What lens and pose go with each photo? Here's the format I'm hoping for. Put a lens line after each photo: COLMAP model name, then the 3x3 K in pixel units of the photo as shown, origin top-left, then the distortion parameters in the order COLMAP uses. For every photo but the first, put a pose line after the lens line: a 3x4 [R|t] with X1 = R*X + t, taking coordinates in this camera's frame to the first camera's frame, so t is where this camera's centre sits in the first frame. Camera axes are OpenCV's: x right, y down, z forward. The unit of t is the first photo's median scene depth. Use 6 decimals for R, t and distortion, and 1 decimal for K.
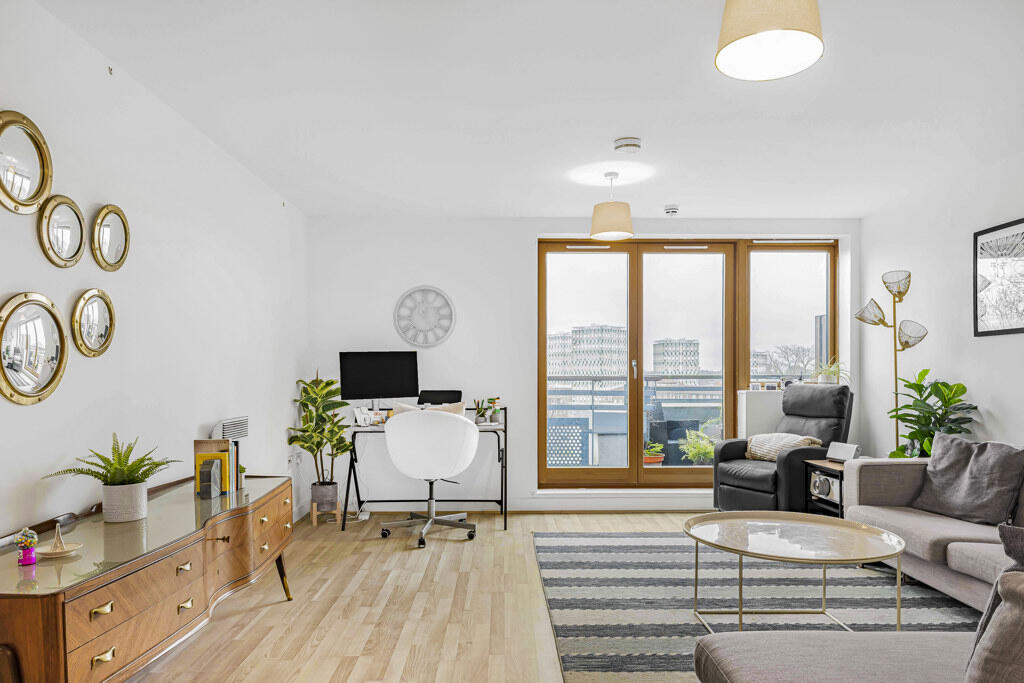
lens RADIAL K [[690.1, 0, 512.0], [0, 690.1, 375.2], [0, 0, 1]] dist [-0.001491, -0.000152]
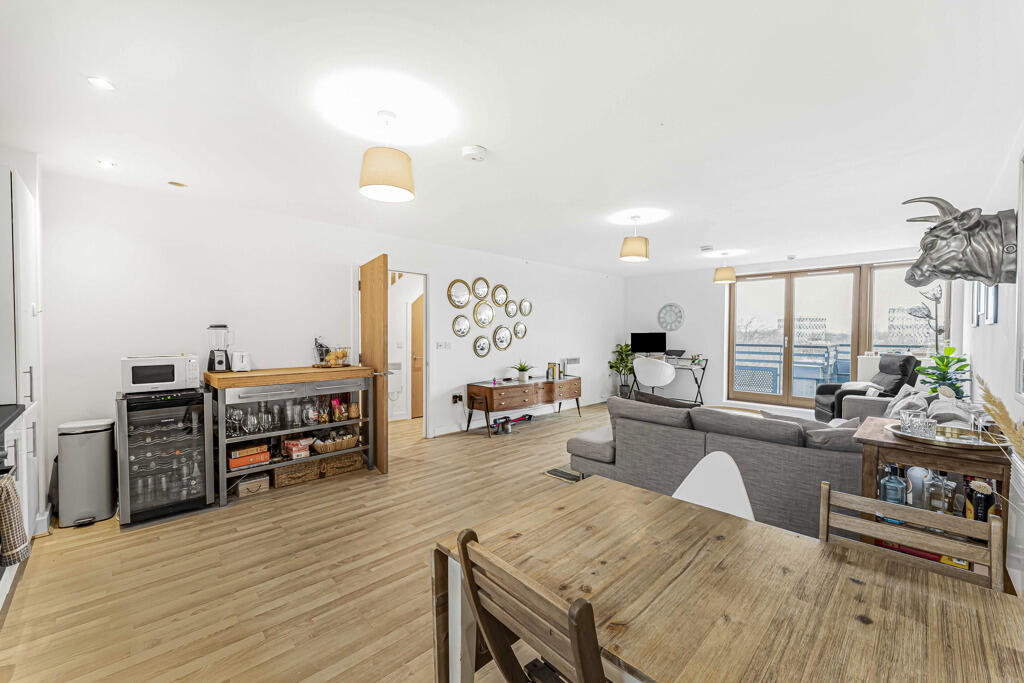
lens RADIAL K [[410.6, 0, 512.0], [0, 410.6, 341.5], [0, 0, 1]] dist [0.000113, 0.000010]
pose [[0.691810, 0.018229, -0.721849, 0.500708], [-0.007439, 0.999808, 0.018118, -0.026539], [0.722041, -0.007165, 0.691813, -0.308530]]
